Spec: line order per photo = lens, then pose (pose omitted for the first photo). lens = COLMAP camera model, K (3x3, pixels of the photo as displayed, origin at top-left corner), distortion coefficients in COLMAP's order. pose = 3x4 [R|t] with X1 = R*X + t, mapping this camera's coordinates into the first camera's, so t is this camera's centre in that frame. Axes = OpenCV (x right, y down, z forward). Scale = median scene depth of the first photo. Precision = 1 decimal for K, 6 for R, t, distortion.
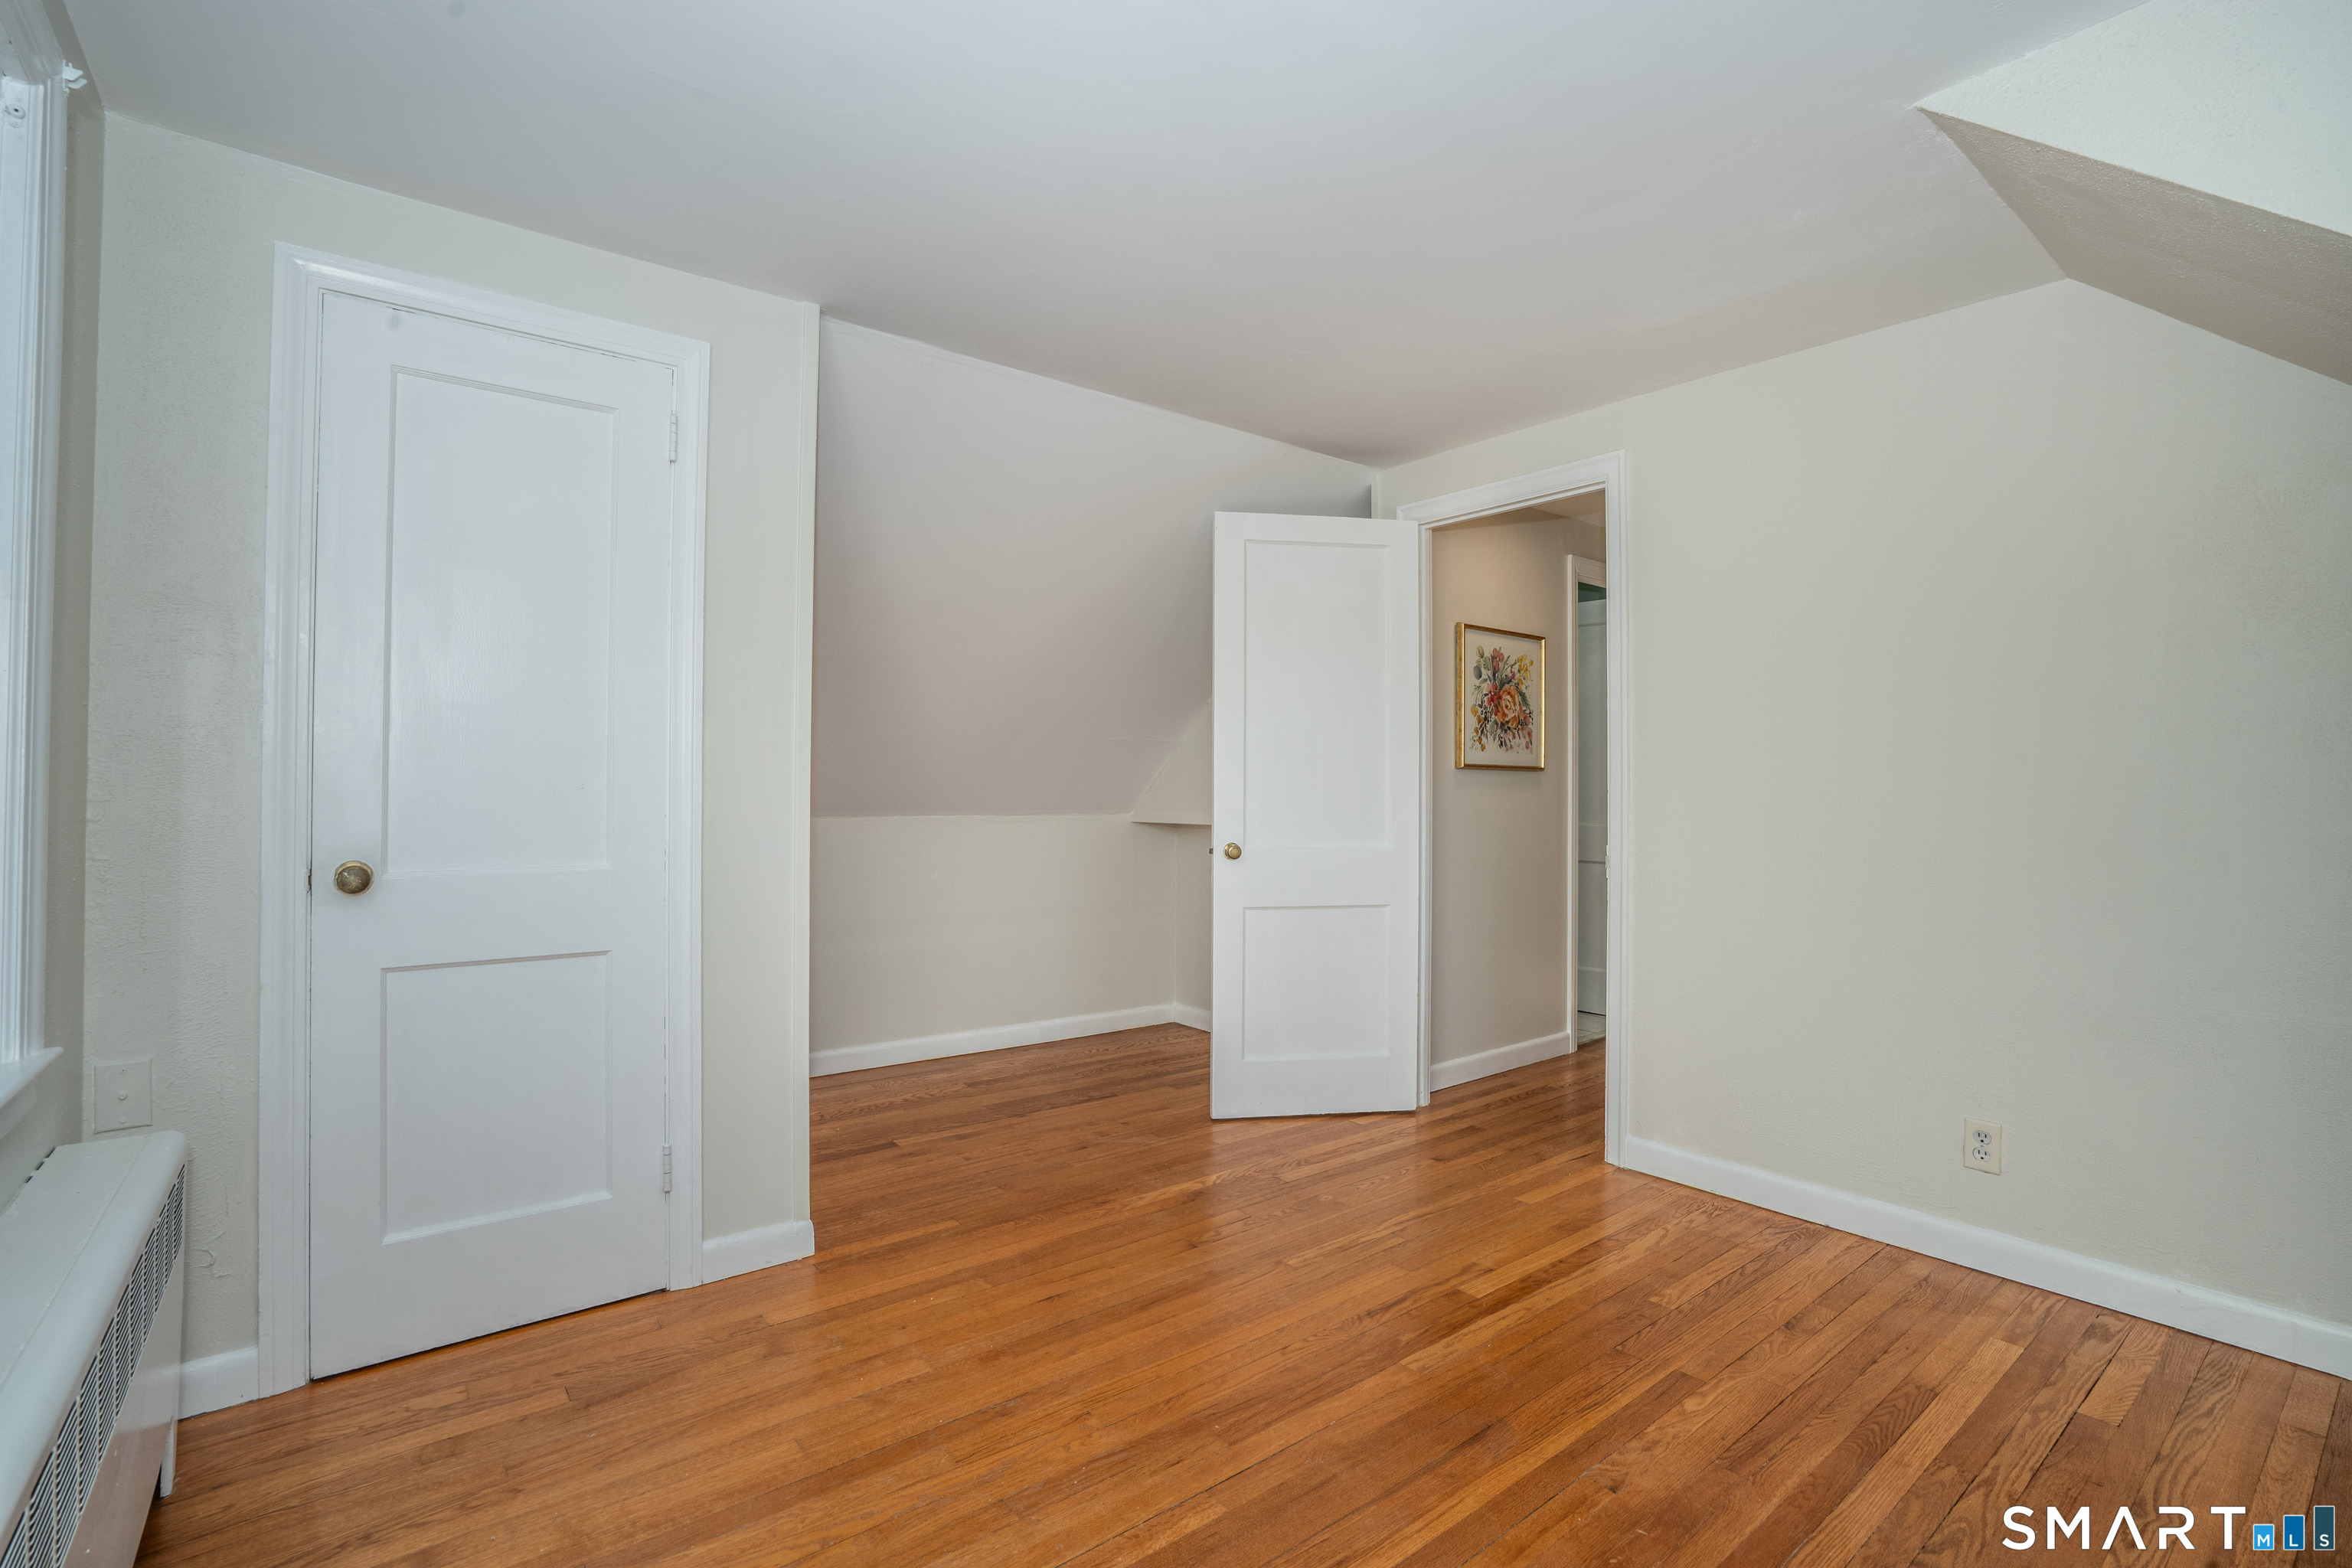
lens RADIAL K [[1077.2, 0, 1198.3], [0, 1077.2, 782.0], [0, 0, 1]] dist [-0.028358, 0.006859]
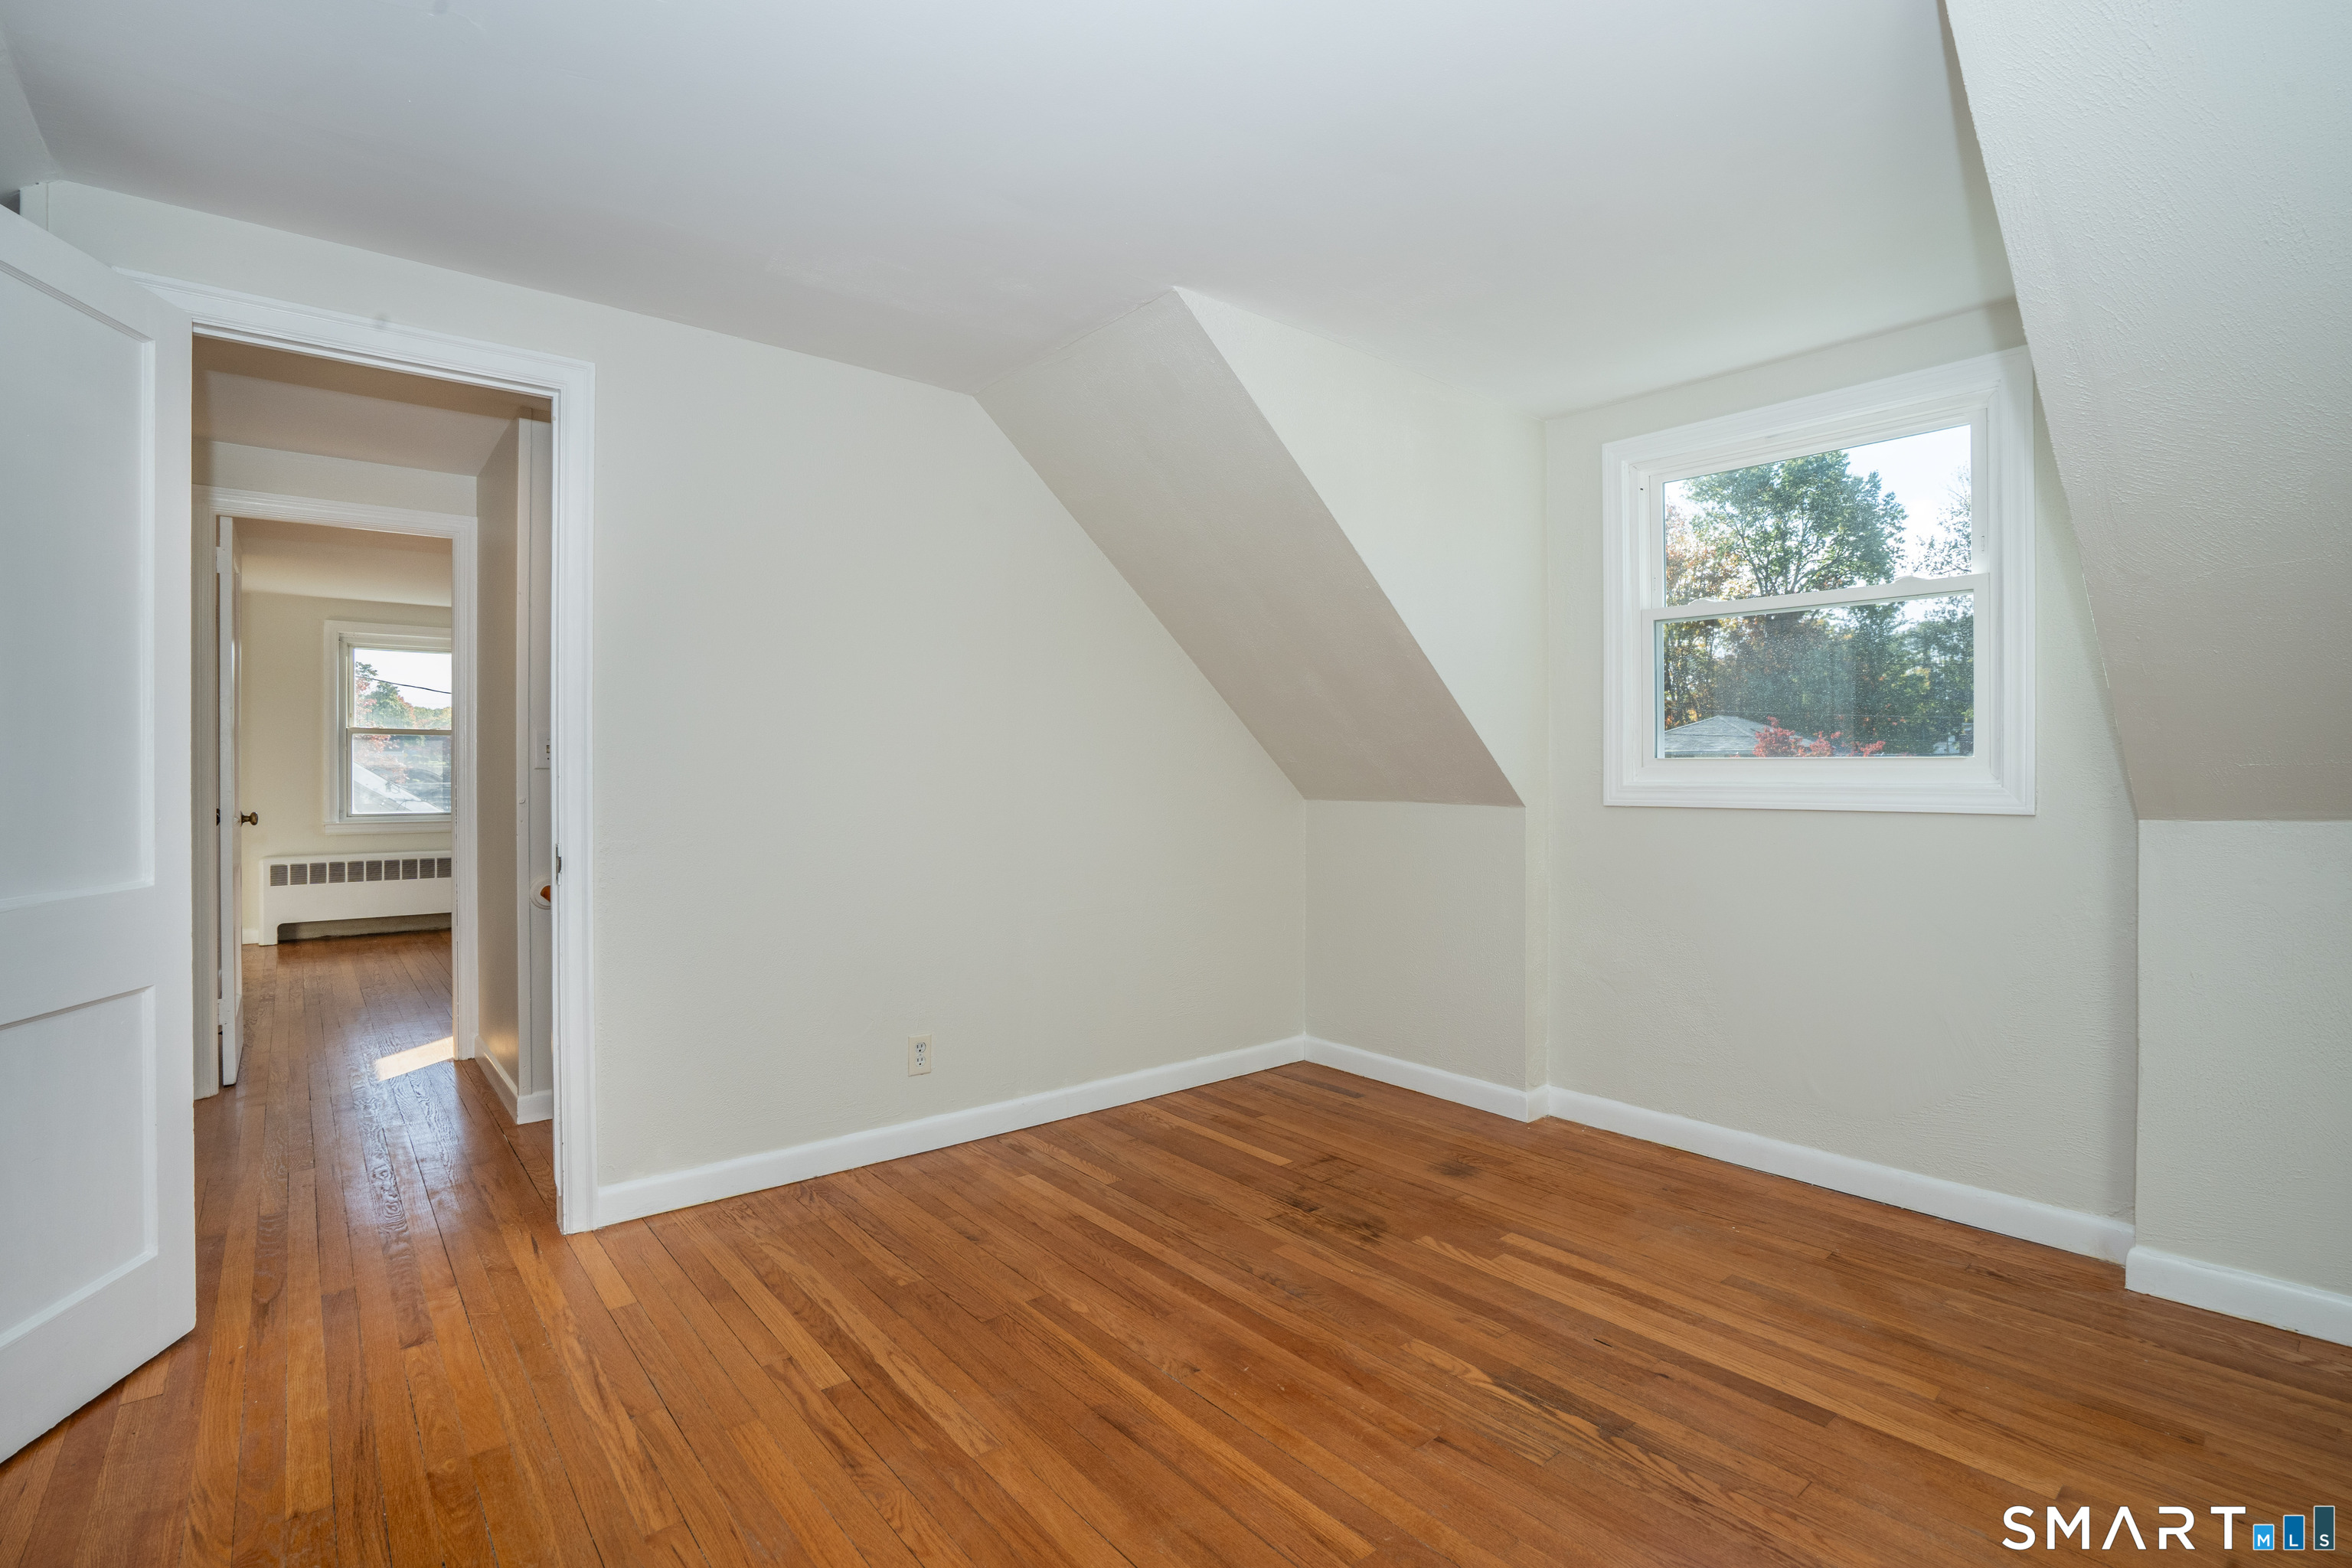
lens RADIAL K [[1077.2, 0, 1156.3], [0, 1077.2, 798.1], [0, 0, 1]] dist [-0.028358, 0.006859]
pose [[0.000154, -0.026892, 0.999638, -0.638595], [-0.005898, 0.999621, 0.026893, 0.001833], [-0.999983, -0.005900, -0.000005, 0.862604]]
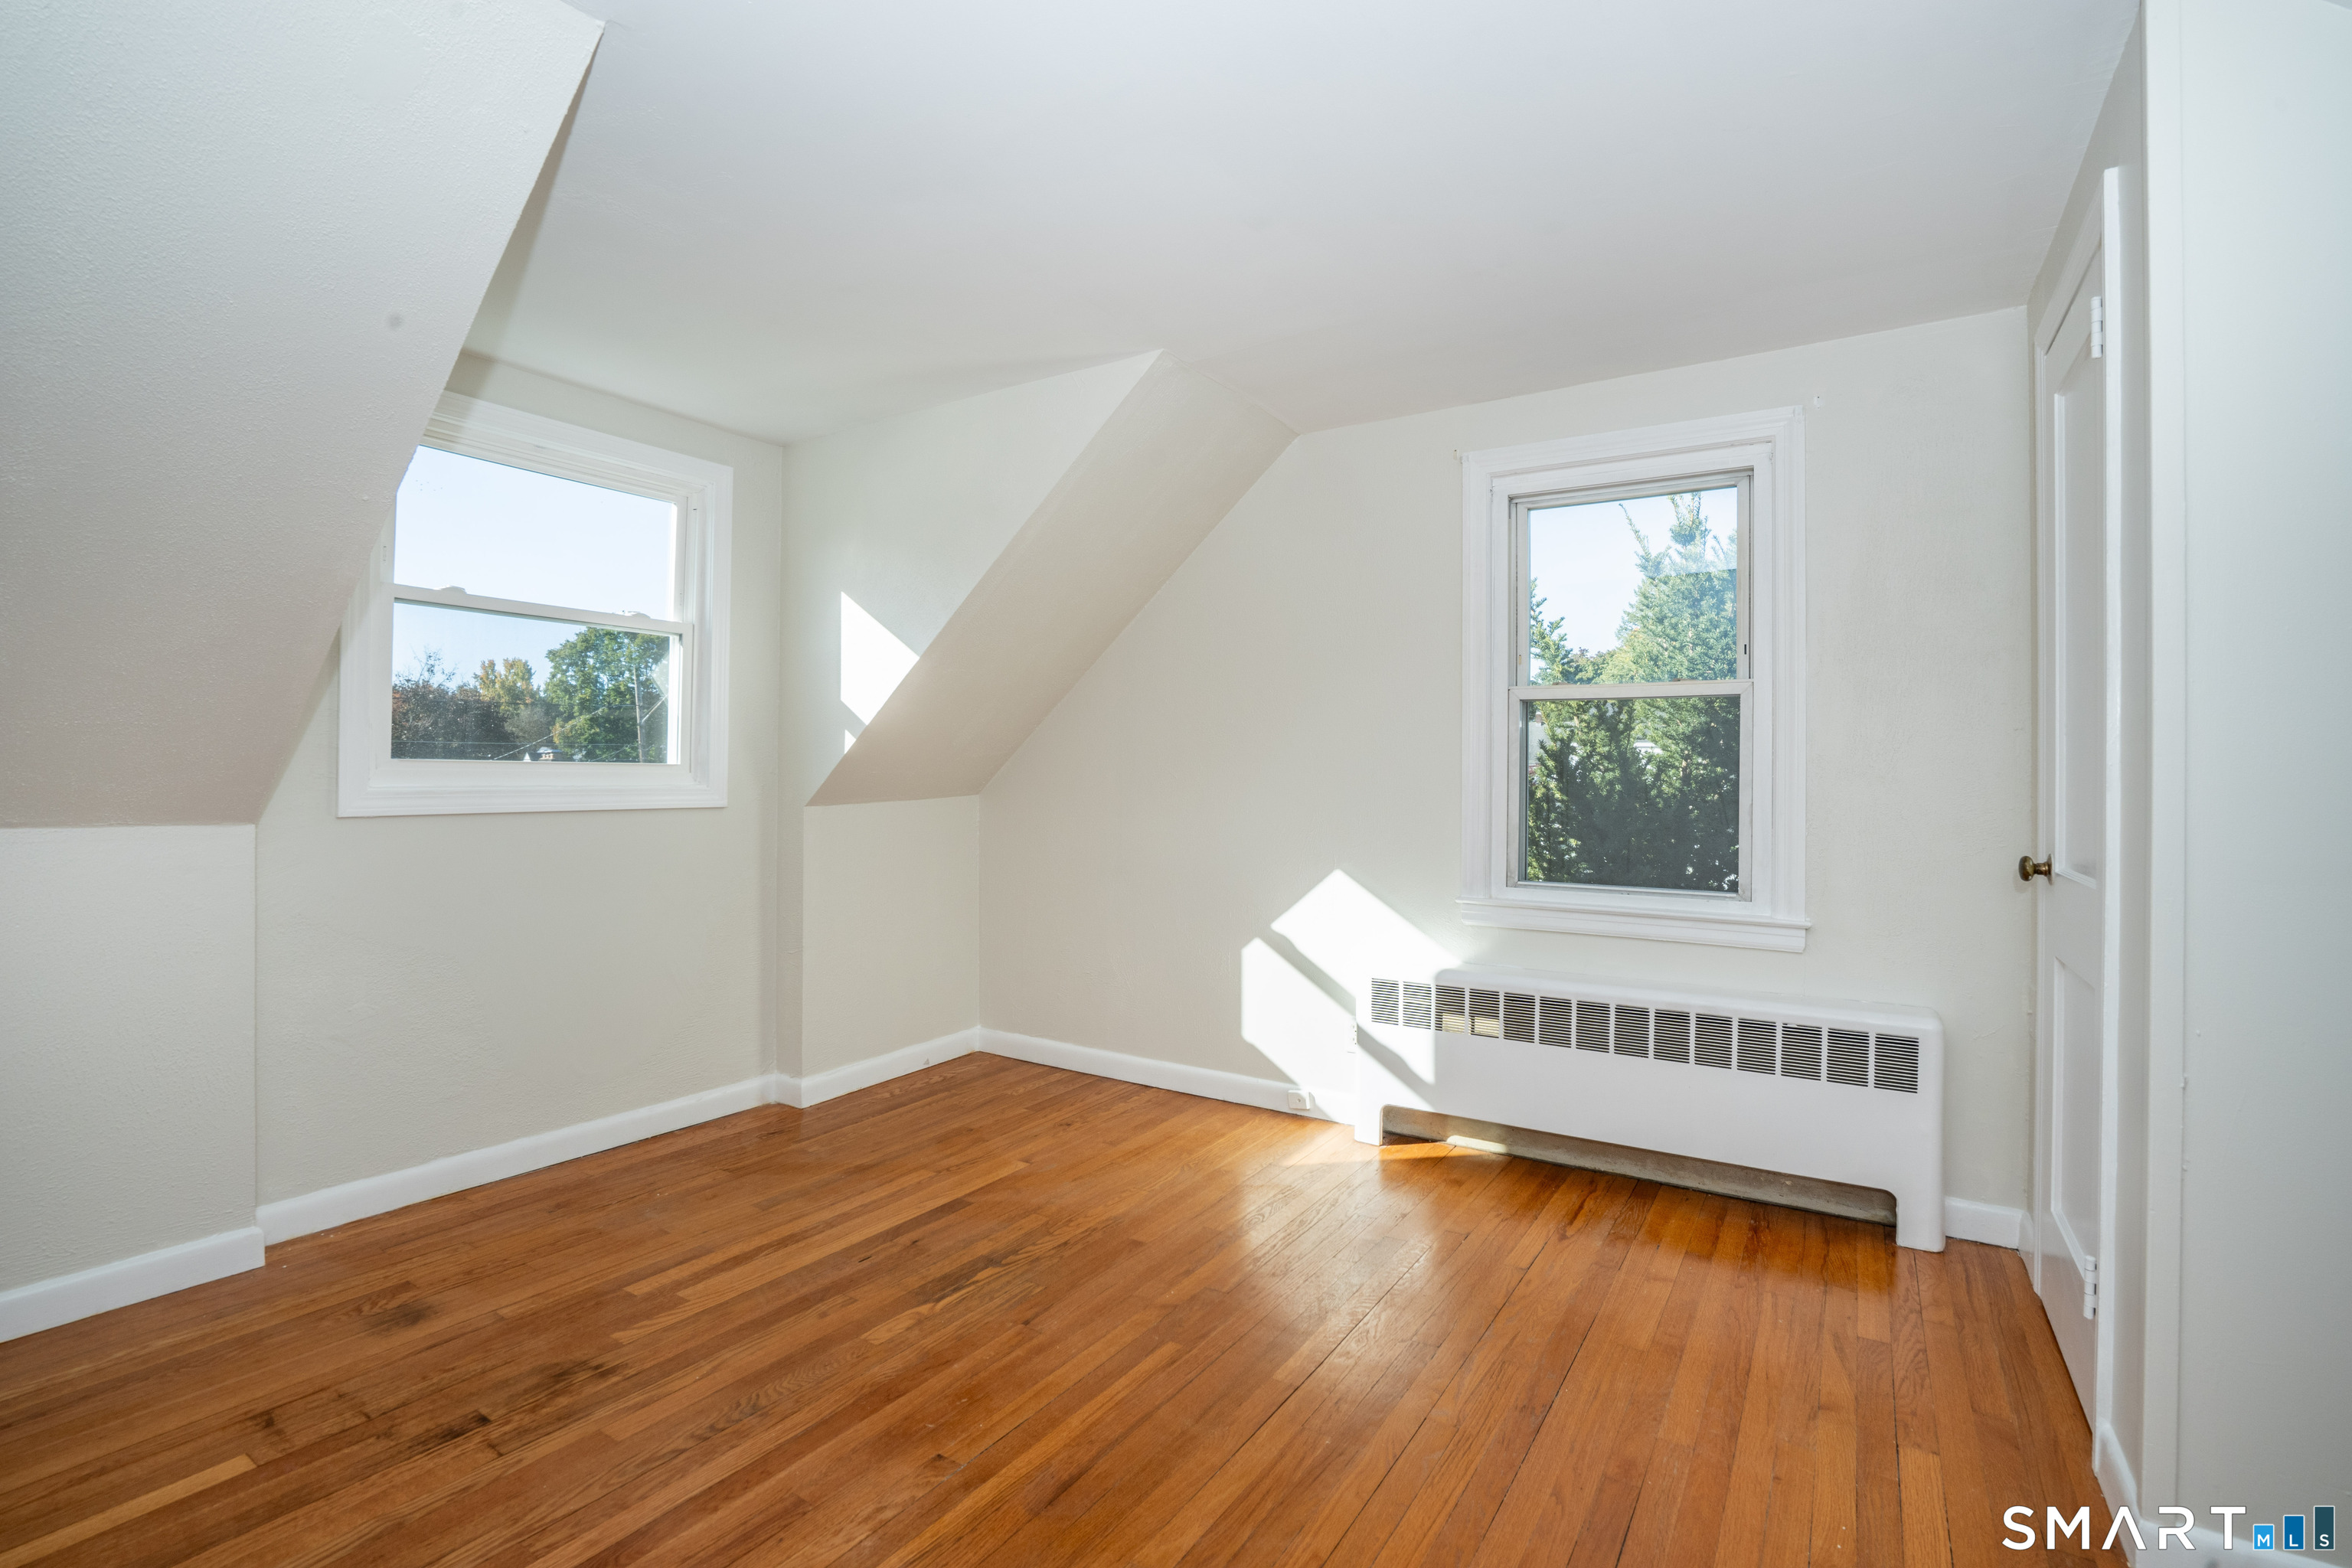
lens RADIAL K [[1077.2, 0, 1158.1], [0, 1077.2, 761.6], [0, 0, 1]] dist [-0.028358, 0.006859]
pose [[-0.957529, -0.013358, -0.288027, 0.407175], [-0.006617, 0.999681, -0.024366, 0.009430], [0.288261, -0.021425, -0.957312, 1.706515]]
